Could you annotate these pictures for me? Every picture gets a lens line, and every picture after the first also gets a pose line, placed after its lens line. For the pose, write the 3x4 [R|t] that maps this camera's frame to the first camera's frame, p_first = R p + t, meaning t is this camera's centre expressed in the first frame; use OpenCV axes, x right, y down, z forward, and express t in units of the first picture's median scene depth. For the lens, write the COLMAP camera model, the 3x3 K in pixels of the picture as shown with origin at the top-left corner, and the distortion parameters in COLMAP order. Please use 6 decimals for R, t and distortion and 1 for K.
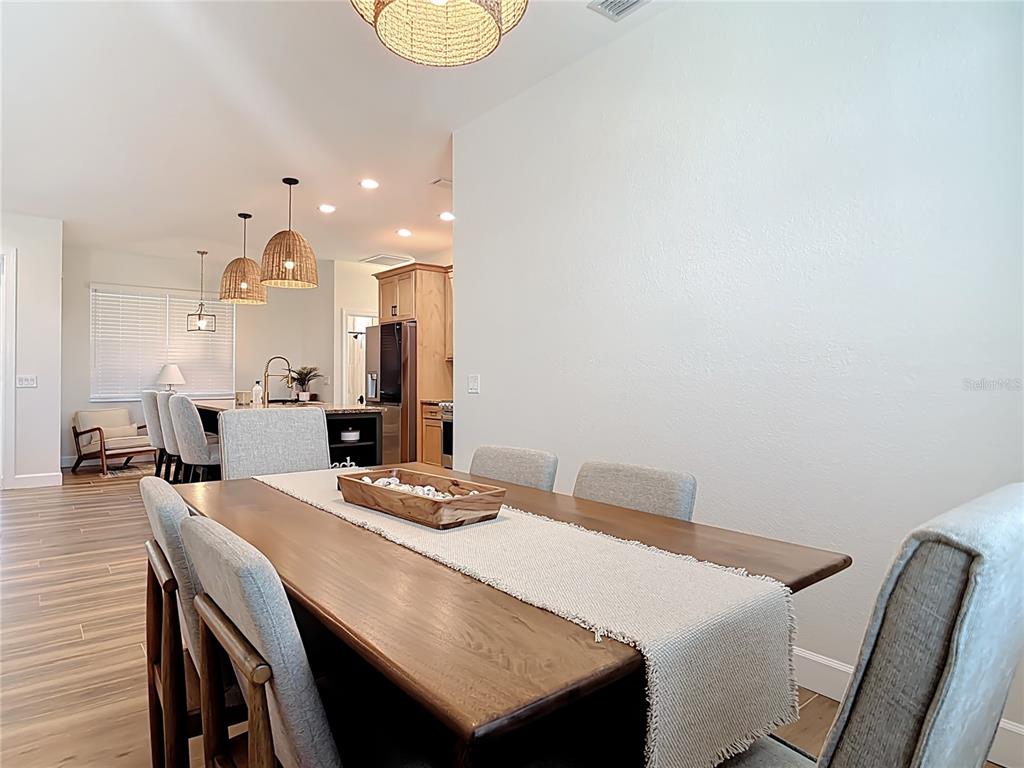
lens RADIAL K [[578.4, 0, 510.4], [0, 578.4, 370.4], [0, 0, 1]] dist [-0.001272, -0.000455]
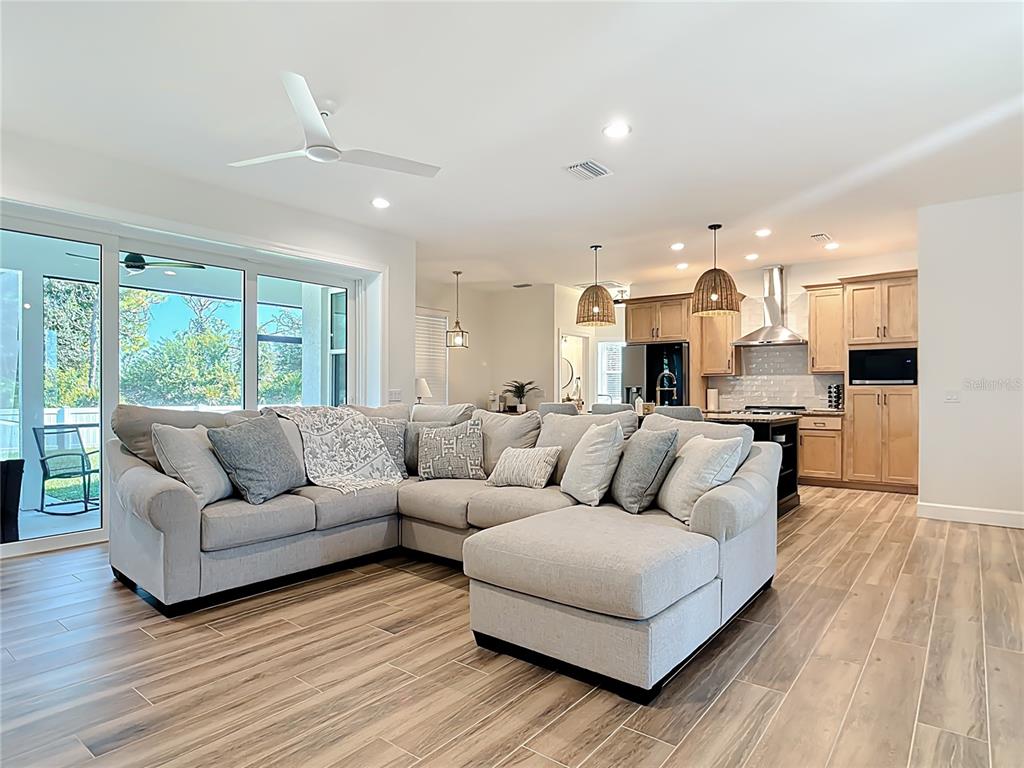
lens RADIAL K [[567.6, 0, 512.0], [0, 567.6, 384.0], [0, 0, 1]] dist [0.004117, -0.024151]
pose [[0.975769, 0.001566, 0.218796, -0.749681], [-0.002264, 0.999993, 0.002940, -0.004192], [-0.218790, -0.003364, 0.975766, -0.041022]]
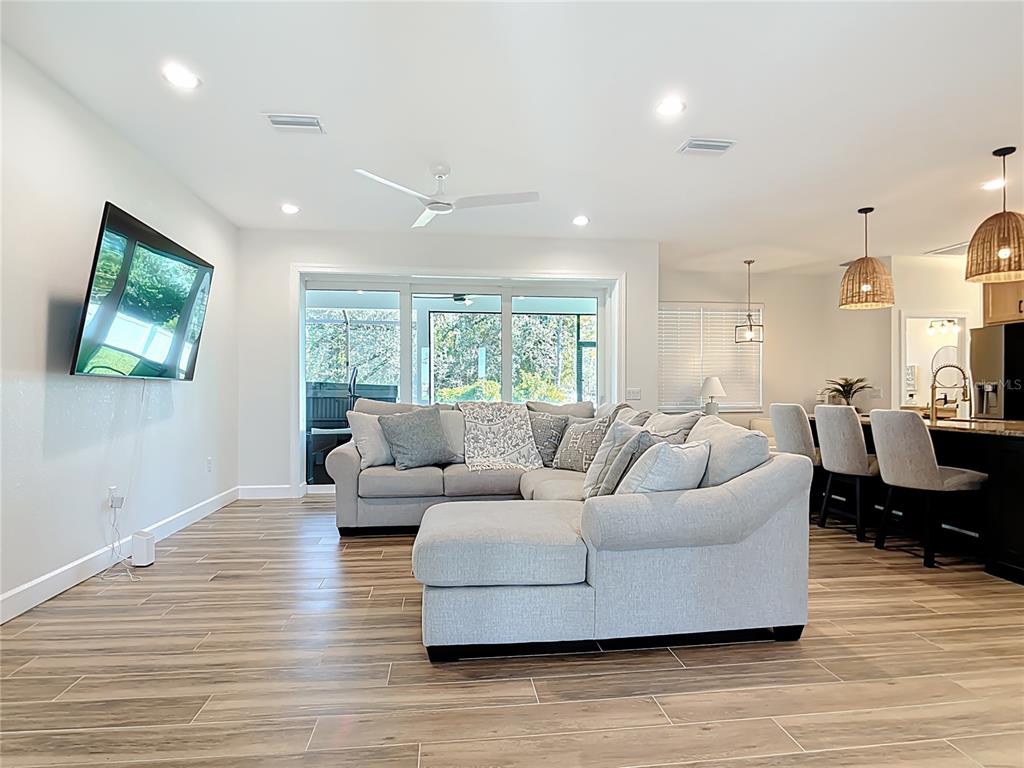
lens RADIAL K [[567.6, 0, 512.0], [0, 567.6, 384.0], [0, 0, 1]] dist [0.004117, -0.024151]
pose [[0.854807, -0.006365, -0.518906, -0.428666], [0.008424, 0.999963, 0.001612, -0.003044], [0.518877, -0.005749, 0.854830, -0.034721]]
